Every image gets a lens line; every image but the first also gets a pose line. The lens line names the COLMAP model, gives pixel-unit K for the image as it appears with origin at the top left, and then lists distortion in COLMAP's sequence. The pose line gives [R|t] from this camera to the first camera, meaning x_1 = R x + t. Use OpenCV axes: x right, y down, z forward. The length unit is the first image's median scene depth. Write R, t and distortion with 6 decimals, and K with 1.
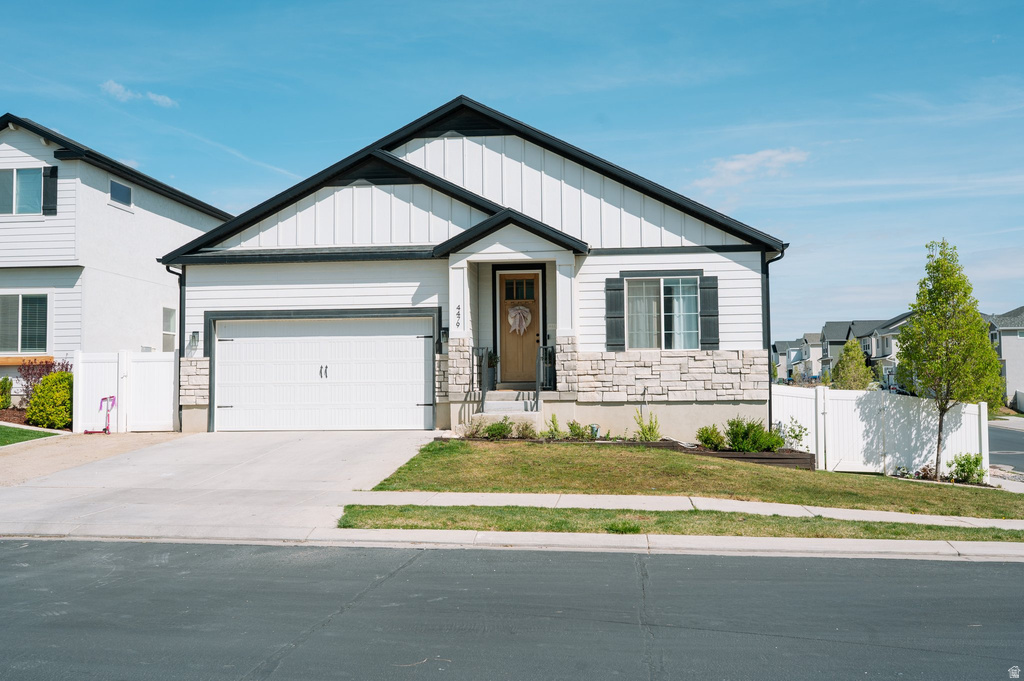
lens RADIAL K [[981.7, 0, 530.4], [0, 981.7, 335.5], [0, 0, 1]] dist [0.005601, 0.000000]
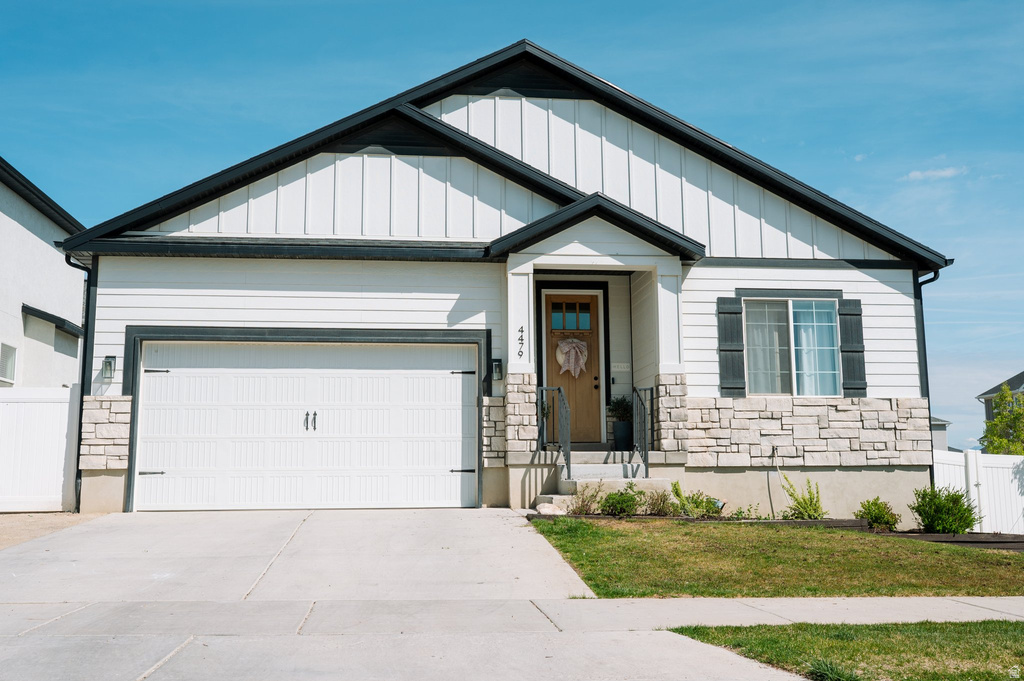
lens RADIAL K [[981.7, 0, 490.4], [0, 981.7, 338.7], [0, 0, 1]] dist [0.005601, 0.000000]
pose [[0.976953, 0.034822, 0.210597, -0.238579], [-0.013365, 0.994647, -0.102465, 0.049040], [-0.213038, 0.097289, 0.972188, 0.320614]]
